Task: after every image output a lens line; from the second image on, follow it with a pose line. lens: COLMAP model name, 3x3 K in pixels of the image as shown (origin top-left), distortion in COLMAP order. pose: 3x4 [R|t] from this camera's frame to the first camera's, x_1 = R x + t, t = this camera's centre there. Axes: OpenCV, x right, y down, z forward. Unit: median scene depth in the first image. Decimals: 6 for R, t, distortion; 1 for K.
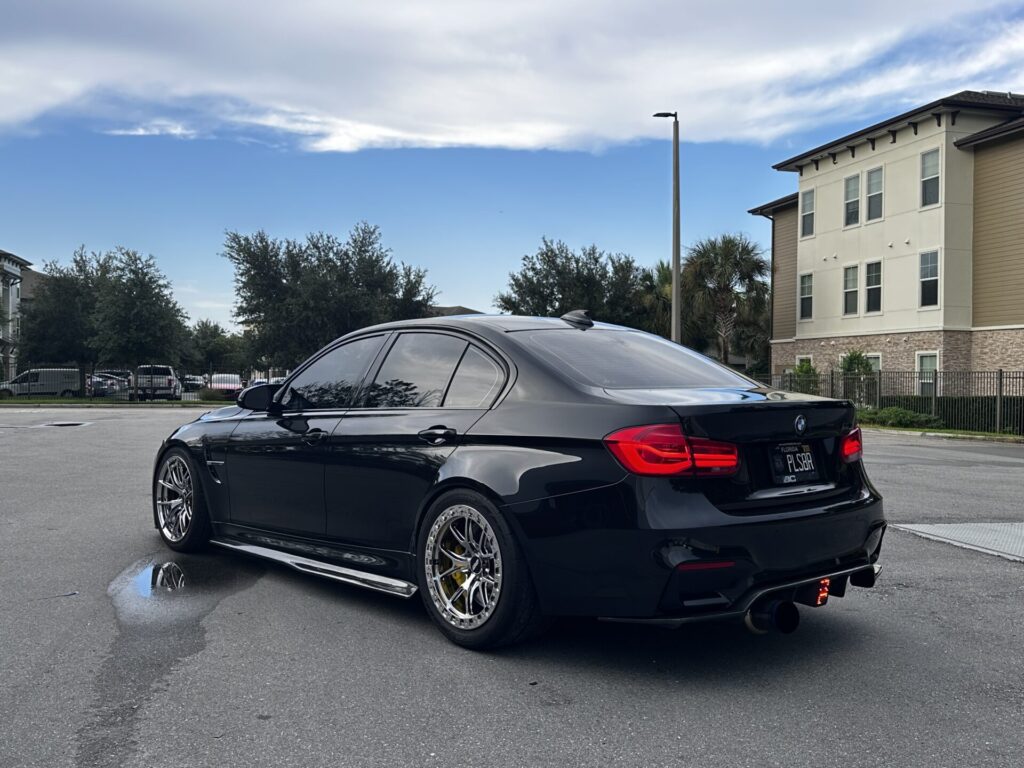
lens RADIAL K [[984.2, 0, 512.0], [0, 984.2, 384.6], [0, 0, 1]] dist [0.000074, 0.000000]
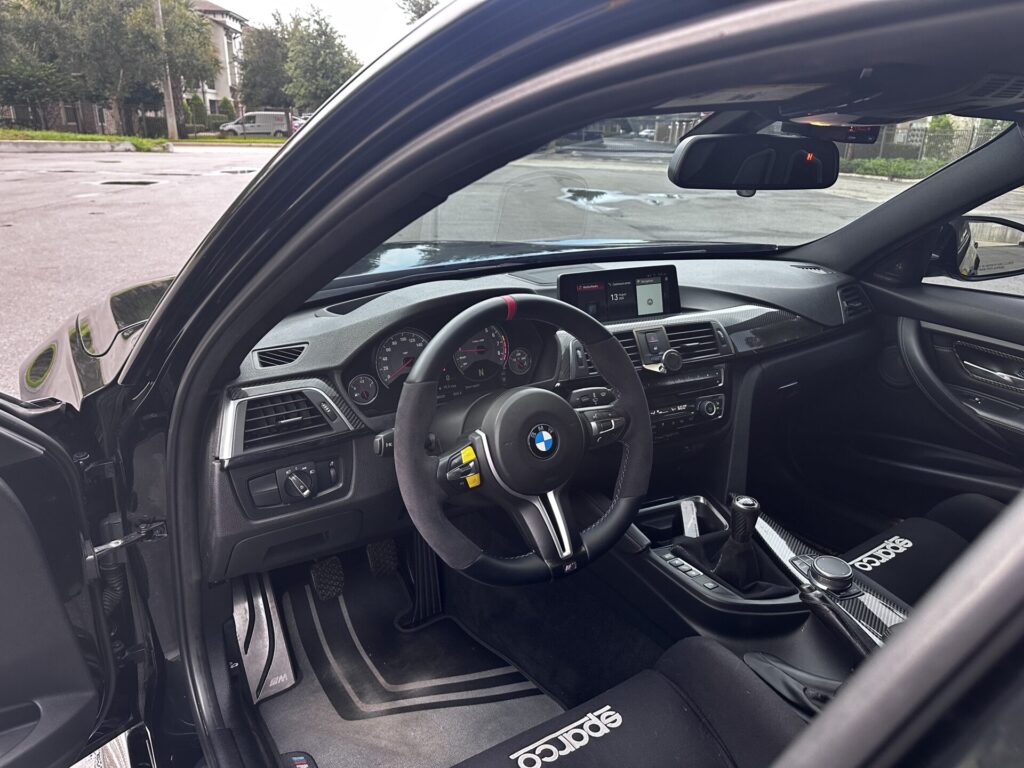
lens RADIAL K [[715.7, 0, 513.8], [0, 715.7, 384.1], [0, 0, 1]] dist [-0.003491, -0.001102]
pose [[0.988296, 0.066940, -0.137079, -0.018870], [-0.017048, 0.941417, 0.336813, -0.003215], [0.151595, -0.330534, 0.931540, 0.126278]]
